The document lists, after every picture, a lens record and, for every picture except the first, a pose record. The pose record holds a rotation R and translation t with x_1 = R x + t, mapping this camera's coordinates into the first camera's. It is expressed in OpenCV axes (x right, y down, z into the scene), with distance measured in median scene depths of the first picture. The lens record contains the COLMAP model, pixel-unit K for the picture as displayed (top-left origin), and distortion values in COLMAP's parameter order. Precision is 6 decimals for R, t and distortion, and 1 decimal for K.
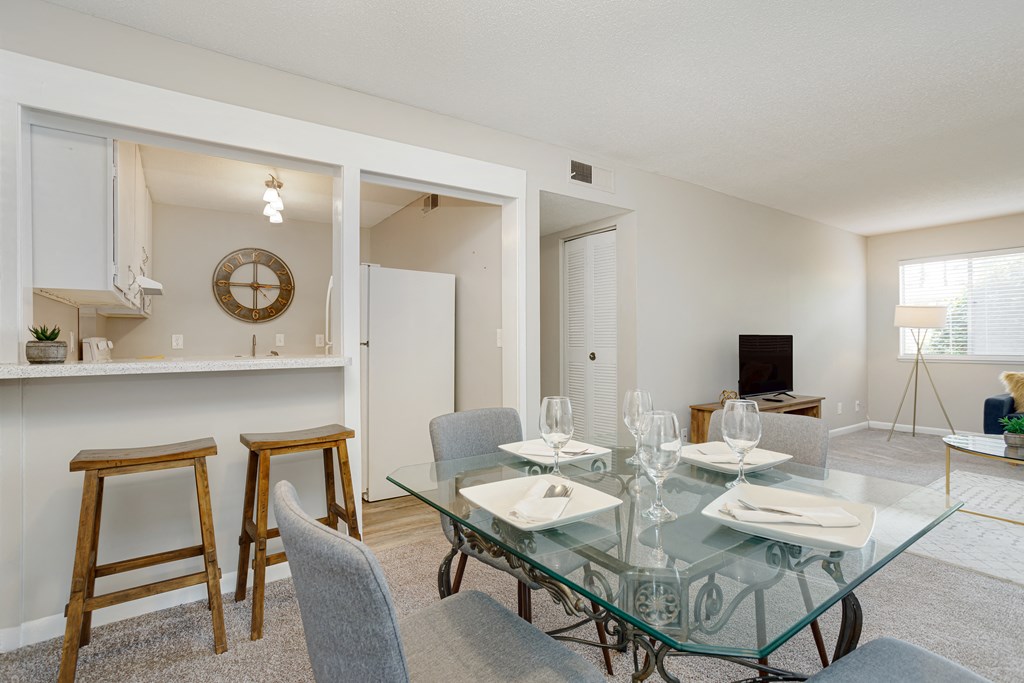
lens RADIAL K [[497.3, 0, 506.0], [0, 497.3, 338.0], [0, 0, 1]] dist [-0.016032, 0.005299]
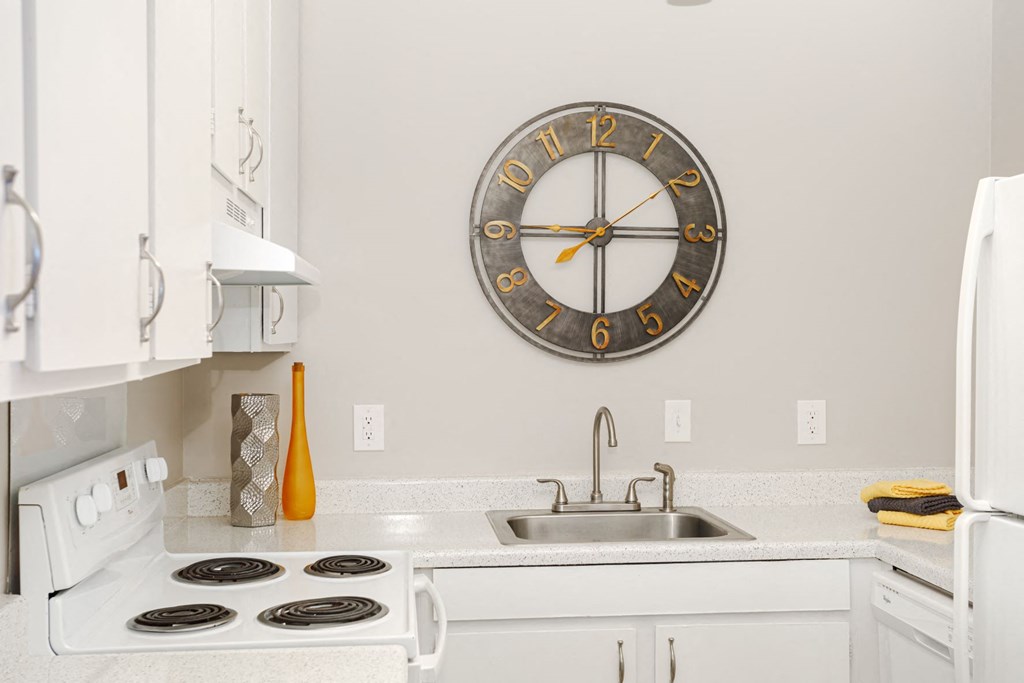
lens RADIAL K [[1153.3, 0, 512.1], [0, 1153.3, 340.7], [0, 0, 1]] dist [0.011870, 0.000000]
pose [[0.876670, 0.005130, -0.481064, -0.239066], [0.000804, 0.999926, 0.012129, -0.053182], [0.481091, -0.011020, 0.876601, 0.407427]]
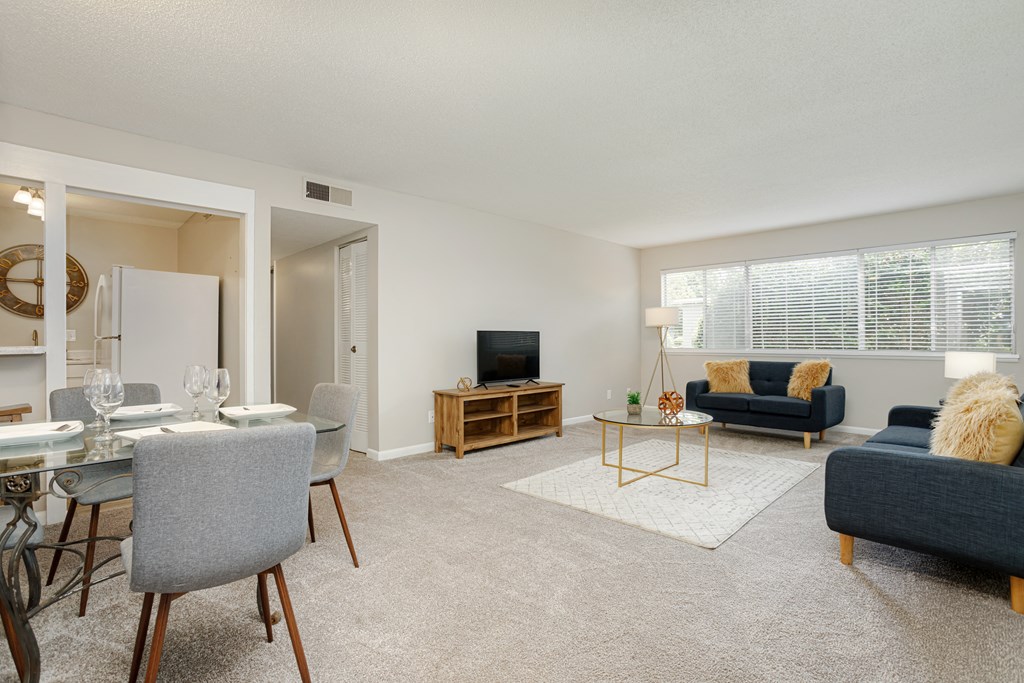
lens RADIAL K [[497.3, 0, 514.0], [0, 497.3, 340.1], [0, 0, 1]] dist [-0.016032, 0.005299]
pose [[0.984384, -0.000438, 0.176036, 0.279150], [-0.000788, 0.999976, 0.006894, 0.005797], [-0.176035, -0.006926, 0.984360, -0.163576]]
